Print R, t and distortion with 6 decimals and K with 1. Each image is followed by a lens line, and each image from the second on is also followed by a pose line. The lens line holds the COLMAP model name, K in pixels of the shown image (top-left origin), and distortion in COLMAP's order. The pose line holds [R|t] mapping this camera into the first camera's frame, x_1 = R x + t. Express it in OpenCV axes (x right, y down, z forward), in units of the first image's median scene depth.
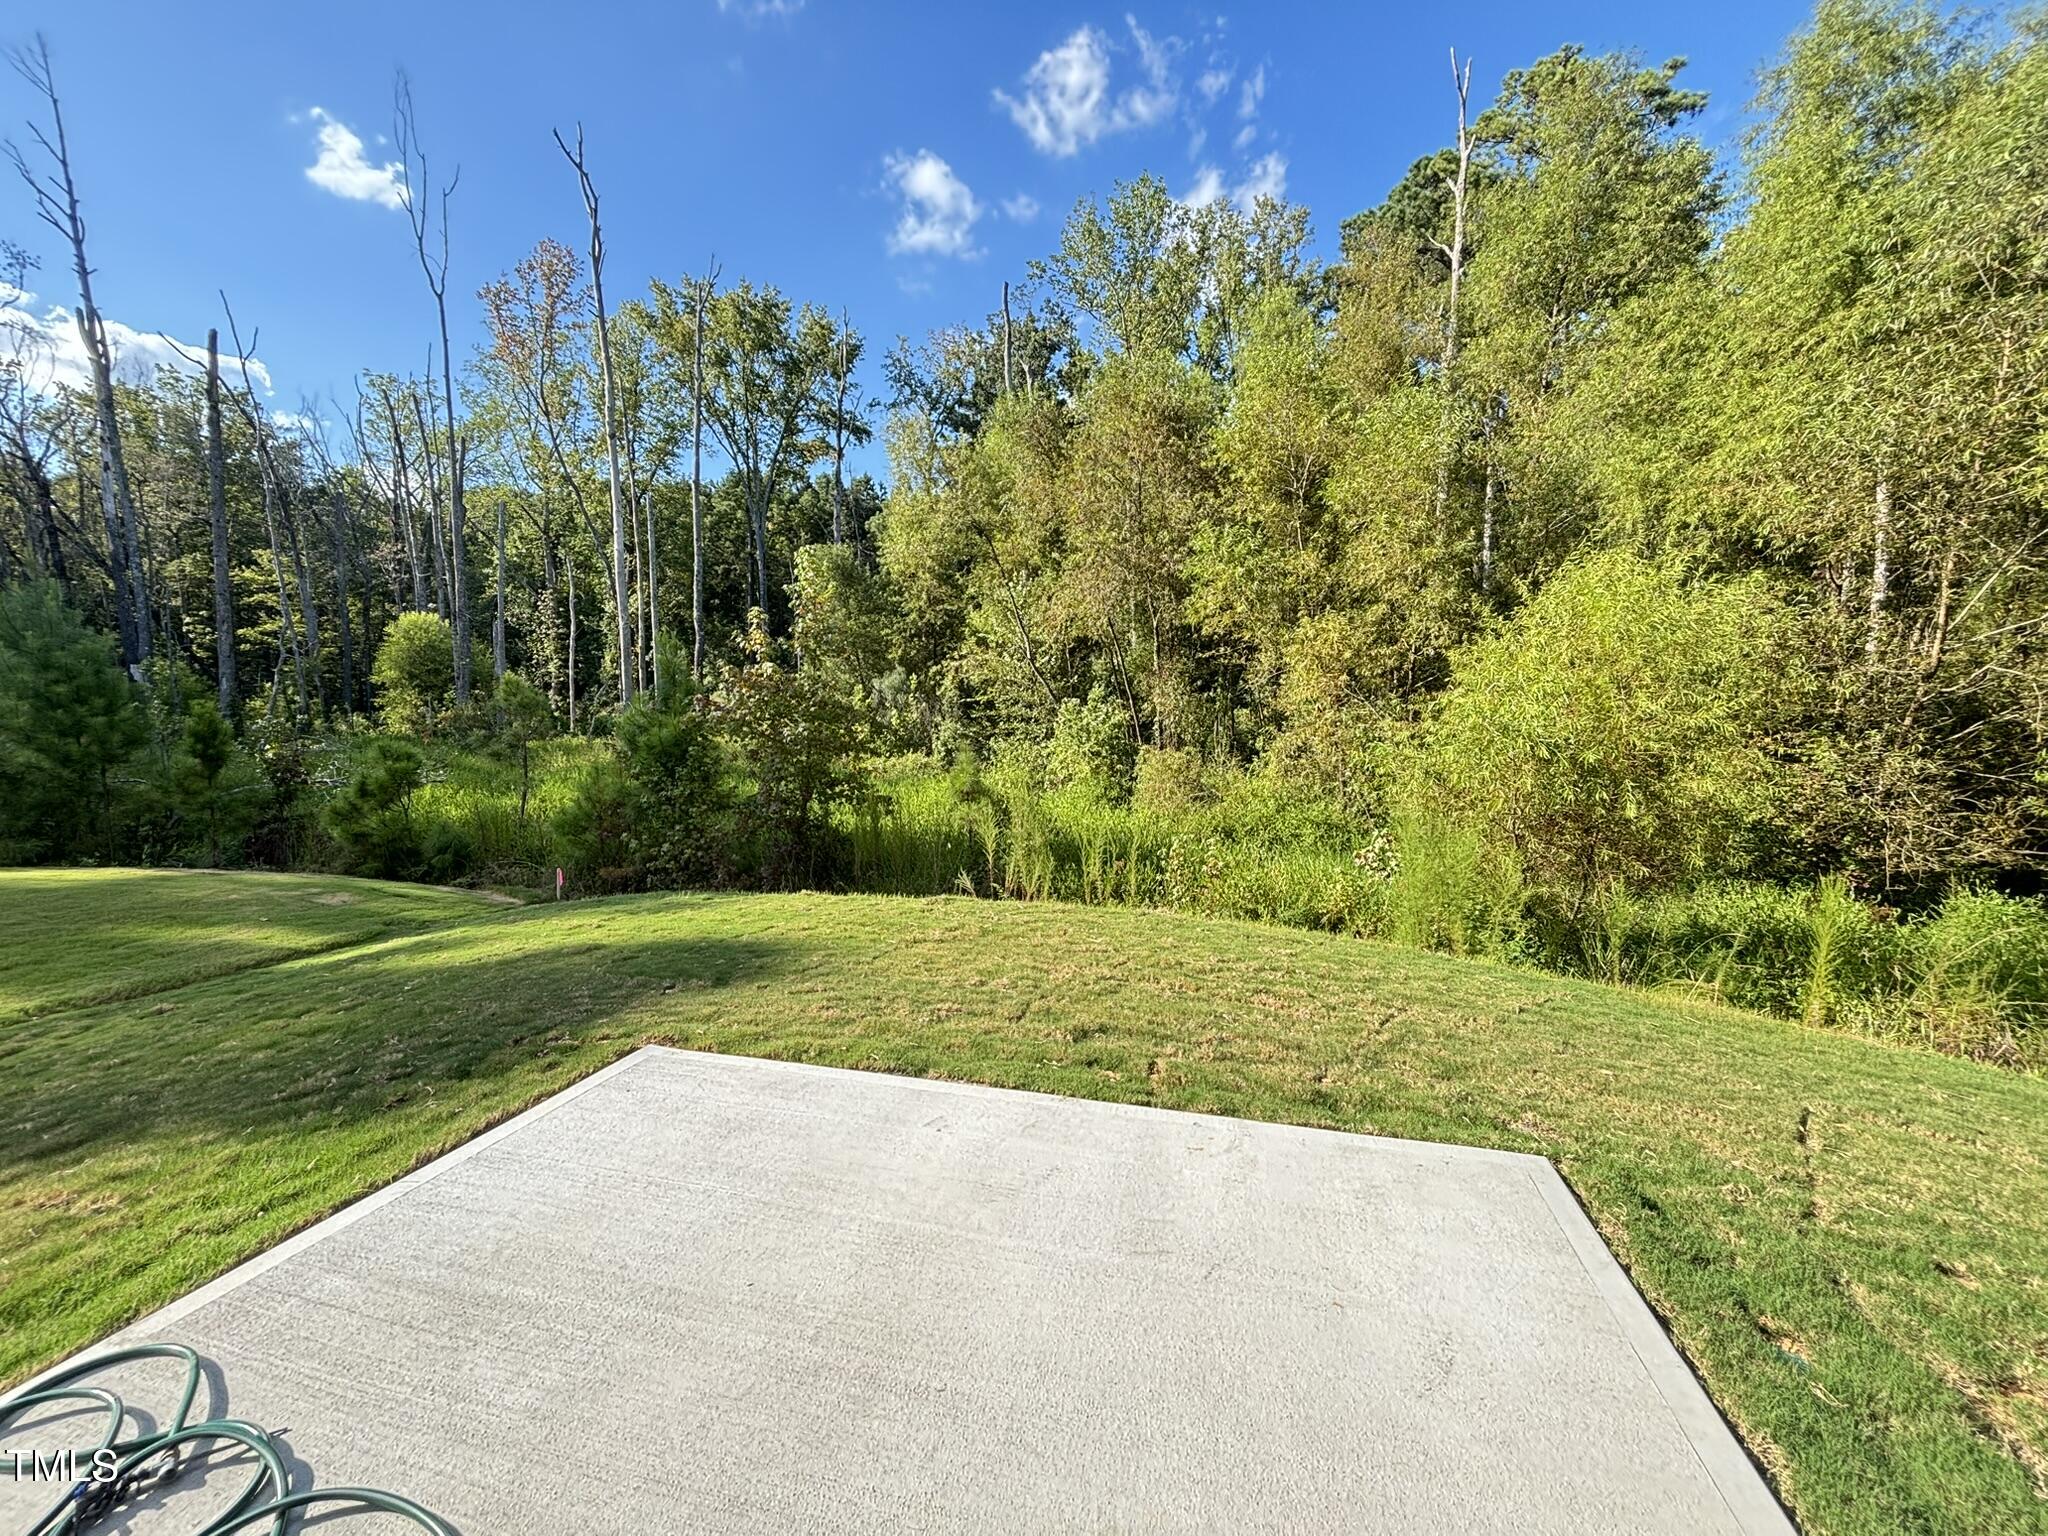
lens RADIAL K [[823.5, 0, 1027.4], [0, 823.5, 770.5], [0, 0, 1]] dist [0.012142, -0.000158]
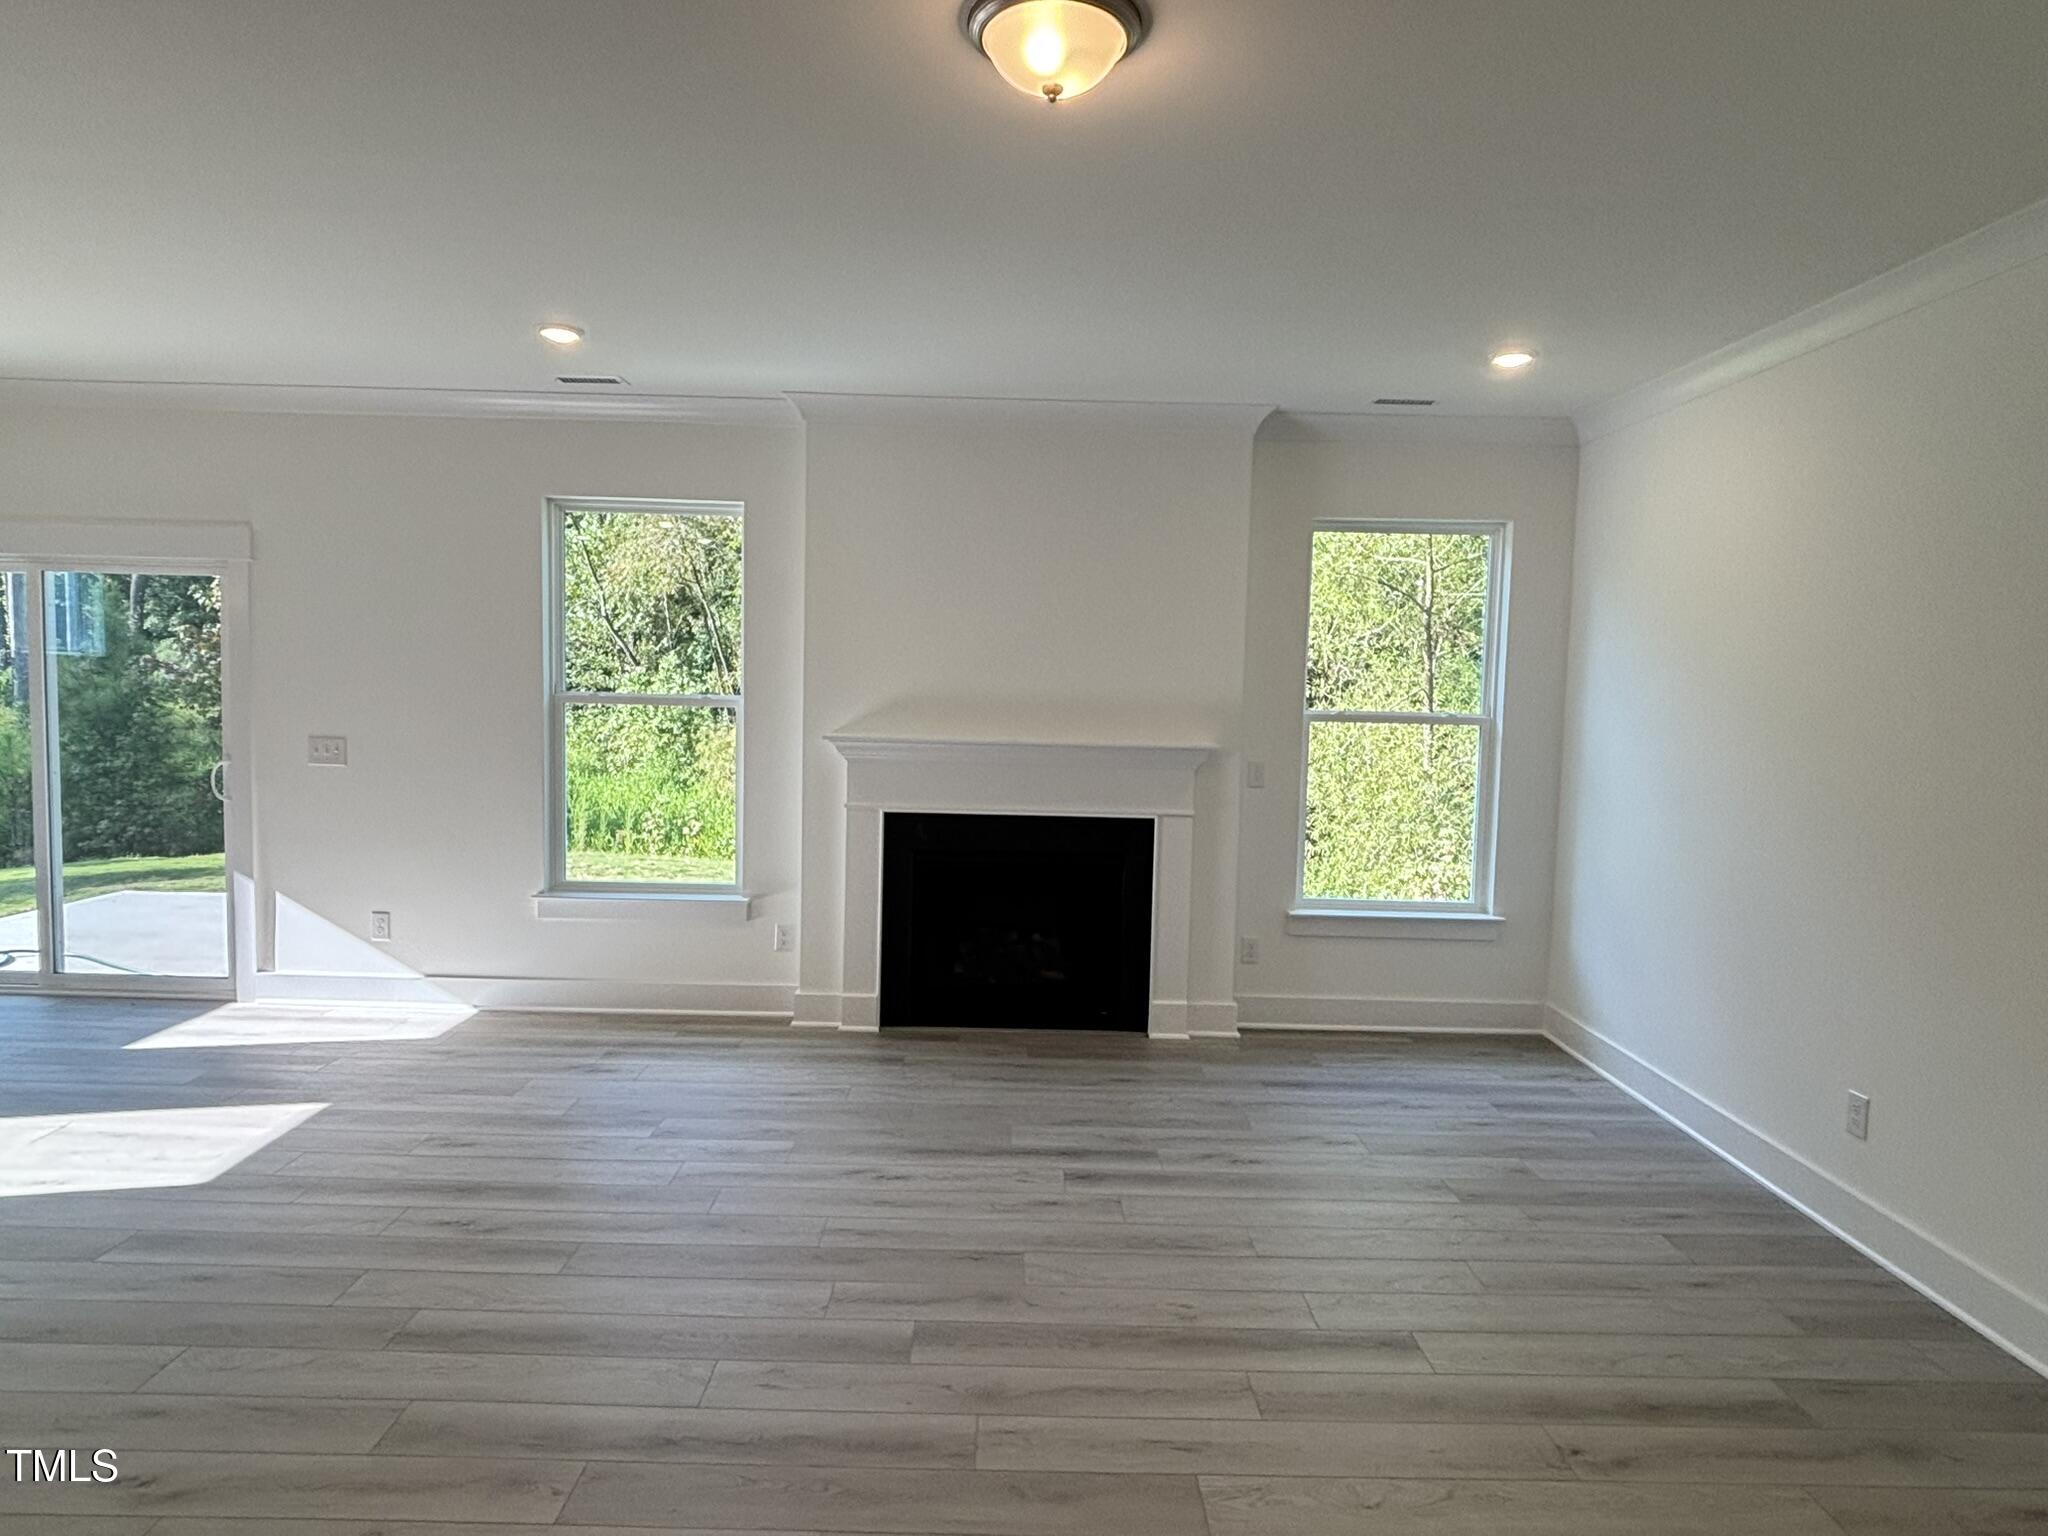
lens RADIAL K [[1176.0, 0, 1006.2], [0, 1176.0, 766.7], [0, 0, 1]] dist [0.018702, -0.013060]
pose [[0.966857, 0.004302, 0.255282, 0.111023], [-0.004550, 0.999990, 0.000381, 0.015714], [-0.255277, -0.001530, 0.966867, -0.301557]]
